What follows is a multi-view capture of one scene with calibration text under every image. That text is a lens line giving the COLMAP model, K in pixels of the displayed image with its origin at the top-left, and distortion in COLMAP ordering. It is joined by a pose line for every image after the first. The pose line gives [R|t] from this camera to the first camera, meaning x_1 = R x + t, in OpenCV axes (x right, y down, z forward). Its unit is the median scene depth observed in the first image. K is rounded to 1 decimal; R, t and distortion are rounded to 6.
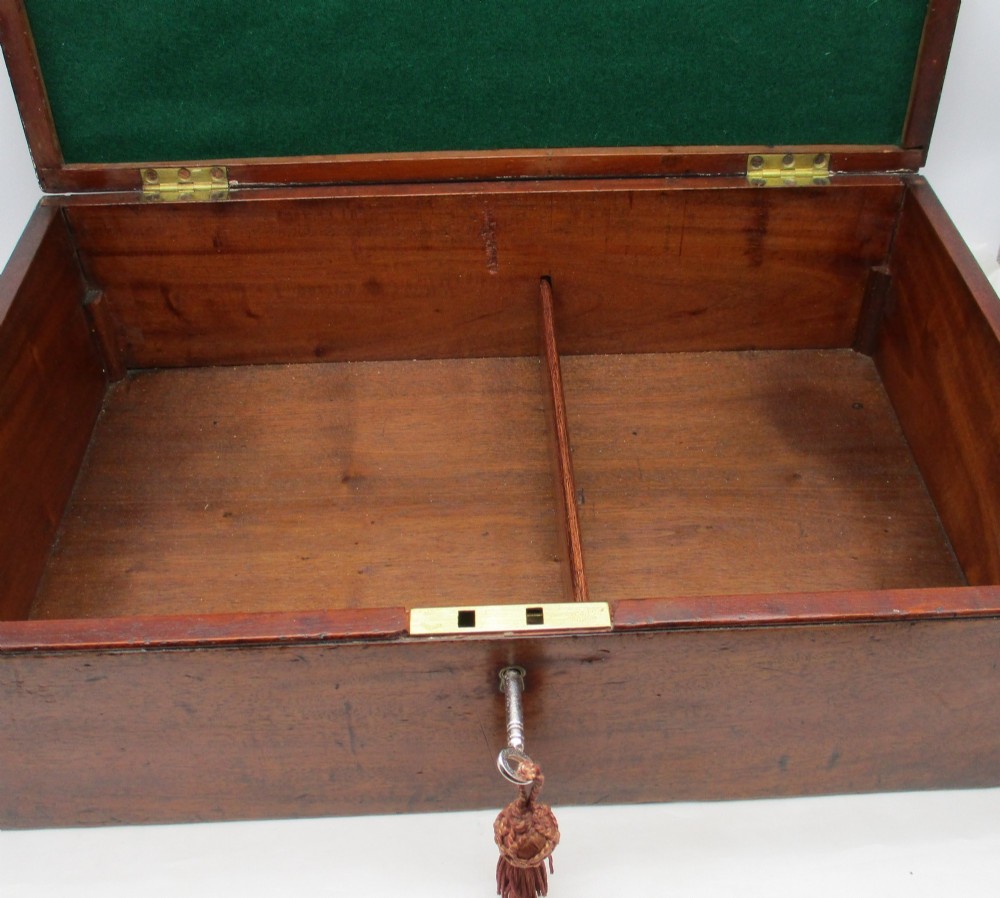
lens RADIAL K [[1102.5, 0, 527.5], [0, 1102.5, 466.1], [0, 0, 1]] dist [-0.023454, -0.011406]
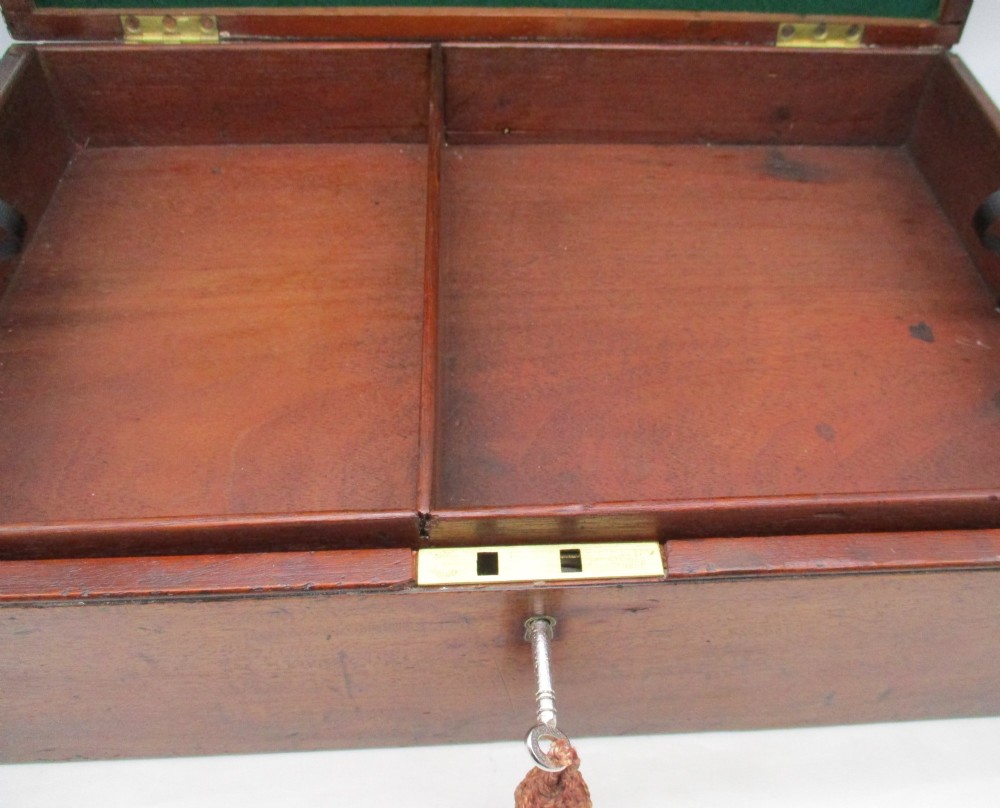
lens RADIAL K [[898.0, 0, 551.0], [0, 898.0, 407.4], [0, 0, 1]] dist [-0.031995, 0.002947]
pose [[0.998746, 0.015578, 0.047577, -0.026317], [-0.020144, 0.995075, 0.097052, -0.026240], [-0.045831, -0.097889, 0.994141, 0.220864]]
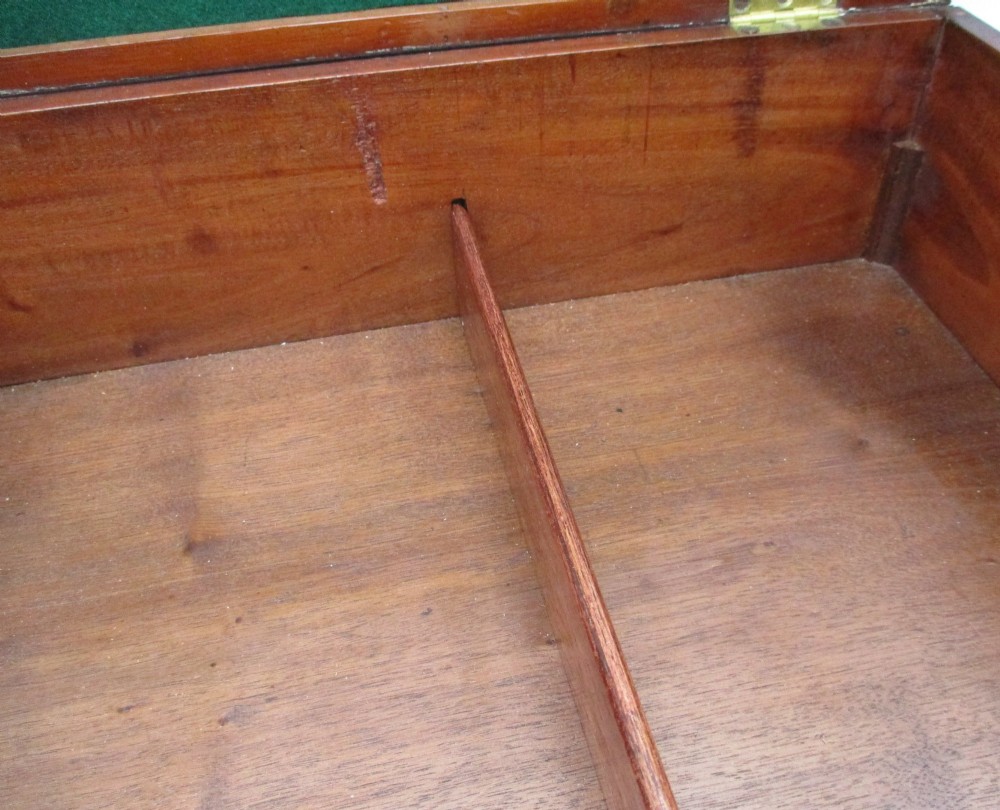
lens RADIAL K [[898.0, 0, 551.0], [0, 898.0, 408.4], [0, 0, 1]] dist [-0.031995, 0.002947]
pose [[0.981174, -0.133993, 0.139080, -0.023325], [0.133429, 0.990968, 0.013413, -0.045612], [-0.139621, 0.005397, 0.990190, 0.466683]]
